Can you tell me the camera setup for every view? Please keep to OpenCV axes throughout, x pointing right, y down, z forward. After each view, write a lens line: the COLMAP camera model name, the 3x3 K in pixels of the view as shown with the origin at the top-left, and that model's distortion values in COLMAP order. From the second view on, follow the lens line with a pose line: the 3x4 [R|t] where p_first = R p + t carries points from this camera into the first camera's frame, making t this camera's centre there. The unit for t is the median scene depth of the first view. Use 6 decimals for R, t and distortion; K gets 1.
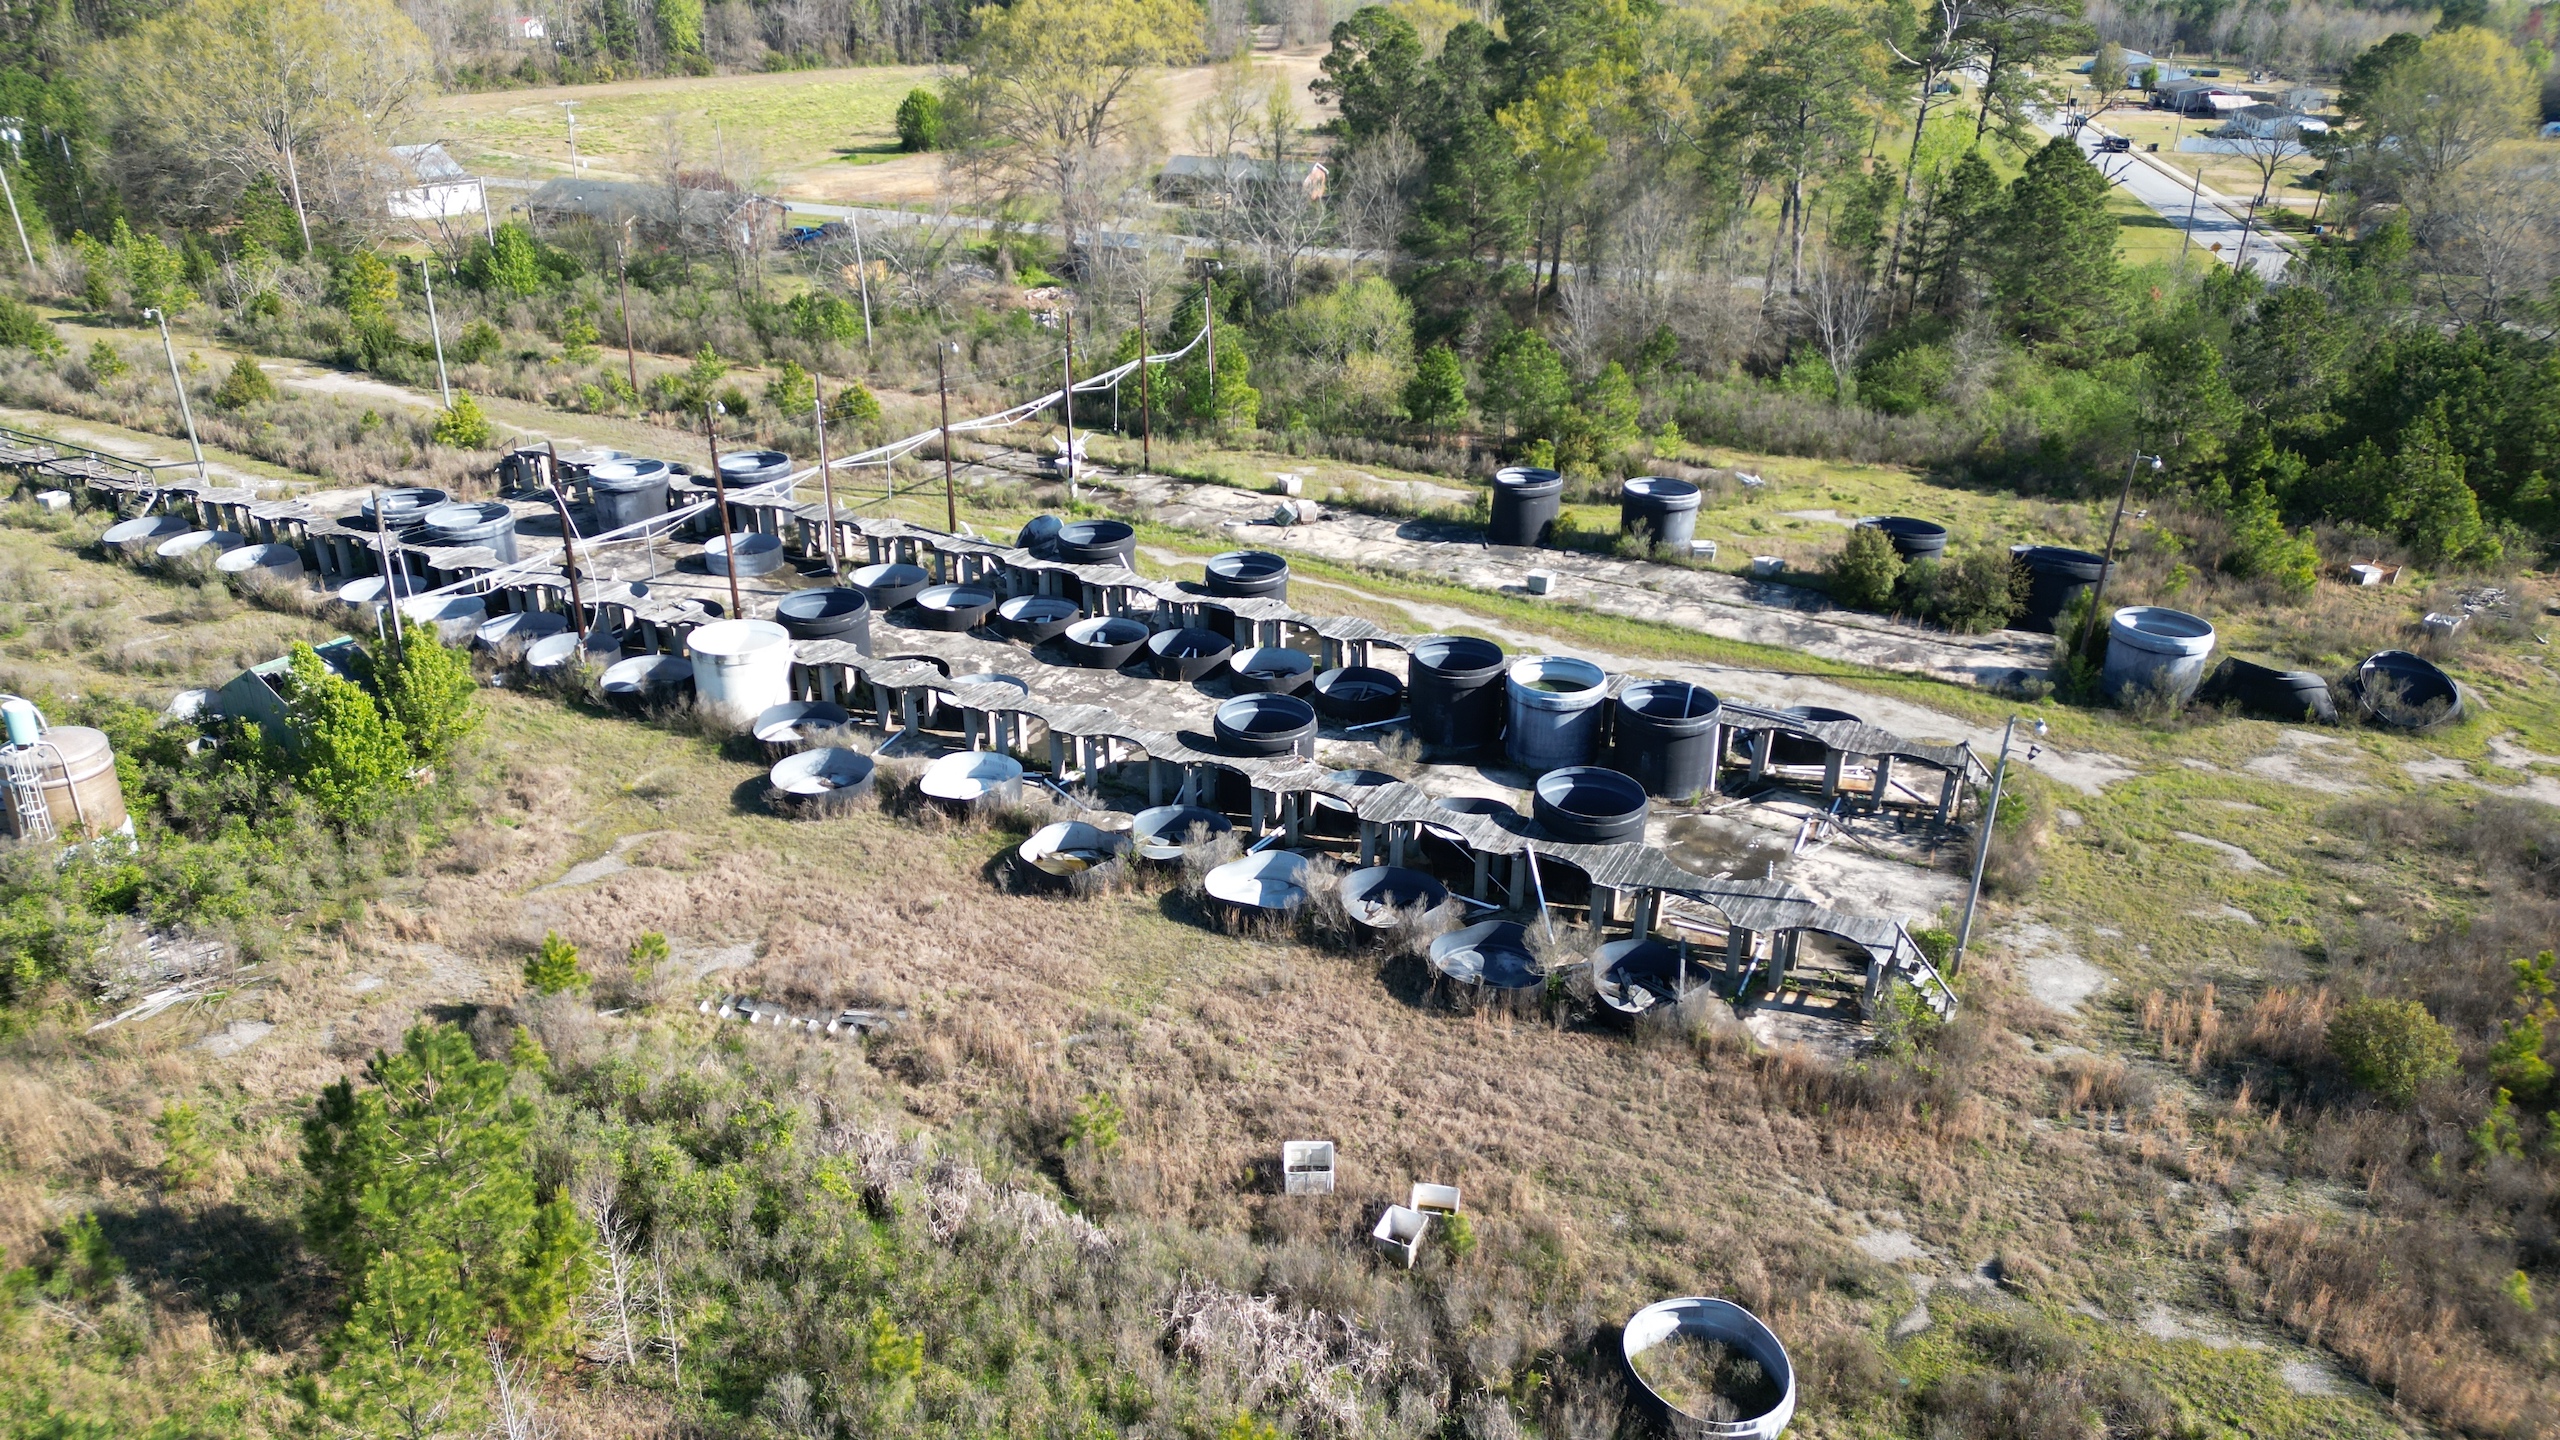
lens RADIAL K [[1771.8, 0, 1280.0], [0, 1771.8, 720.0], [0, 0, 1]] dist [0.105342, -0.117559]
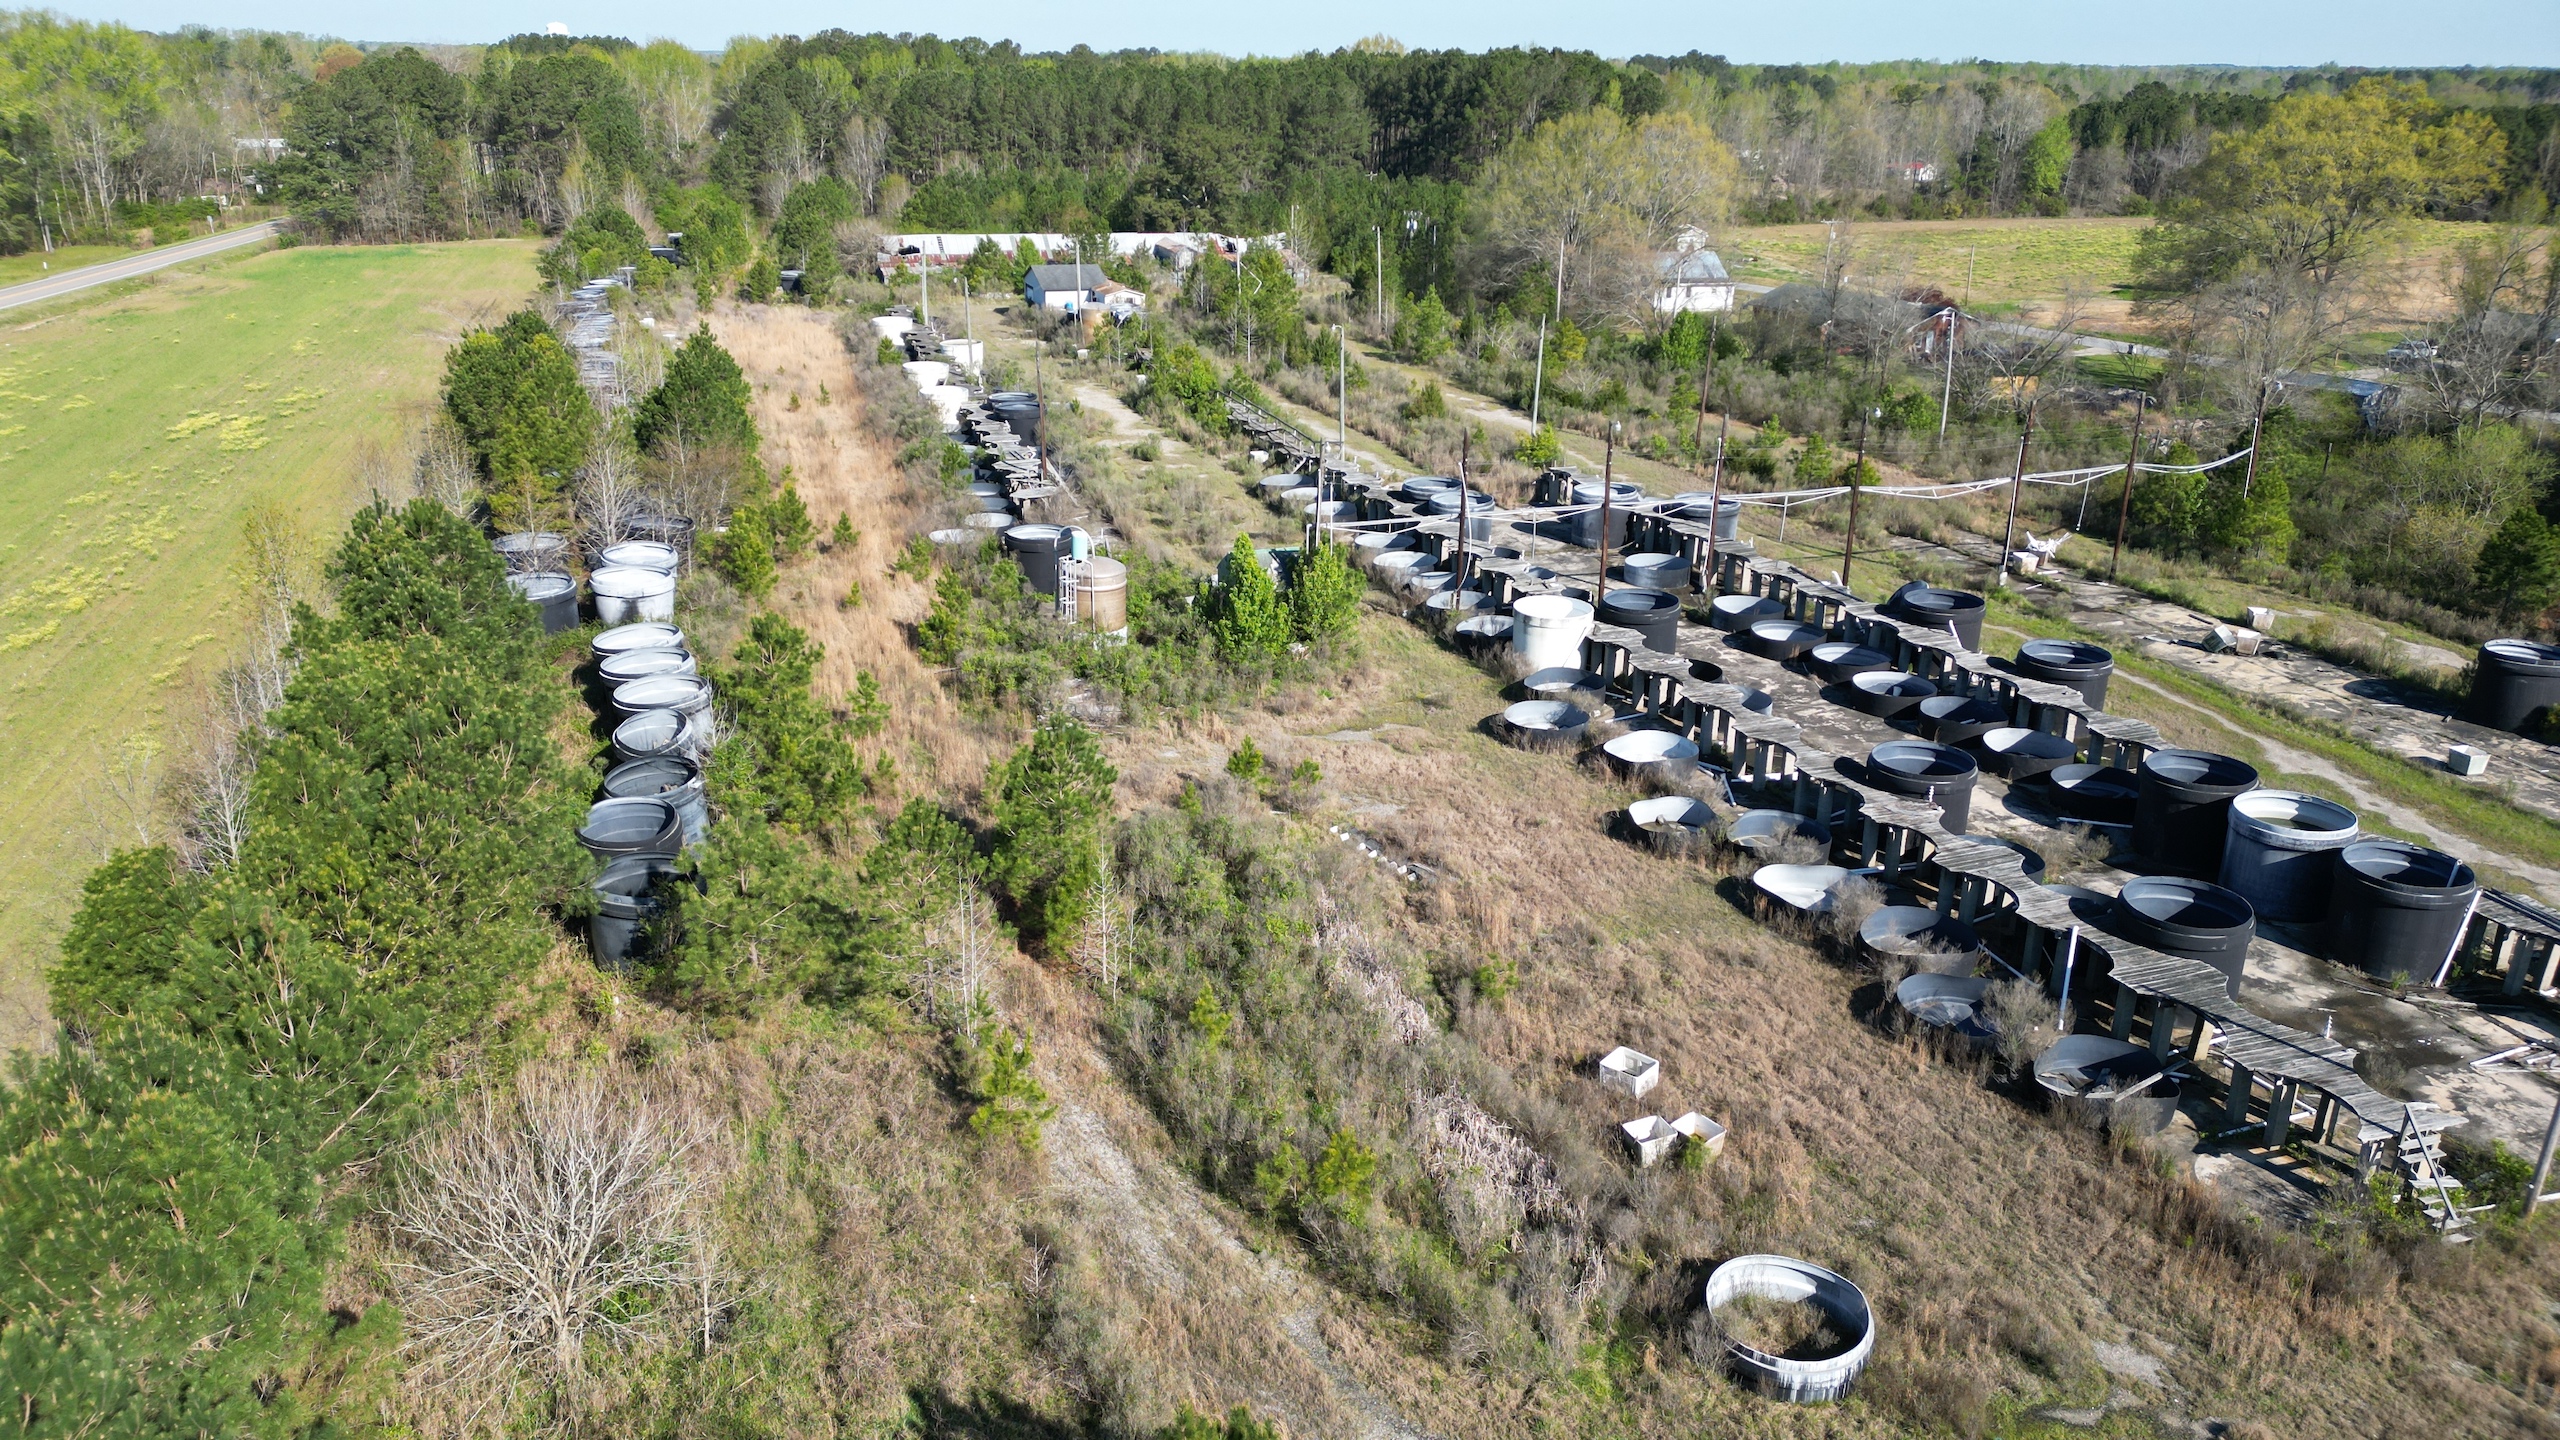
lens RADIAL K [[1771.8, 0, 1280.0], [0, 1771.8, 720.0], [0, 0, 1]] dist [0.105342, -0.117559]
pose [[0.736328, 0.229086, -0.636664, 0.325426], [-0.277852, 0.960319, 0.024198, 0.046463], [0.616944, 0.159081, 0.770762, -0.016826]]
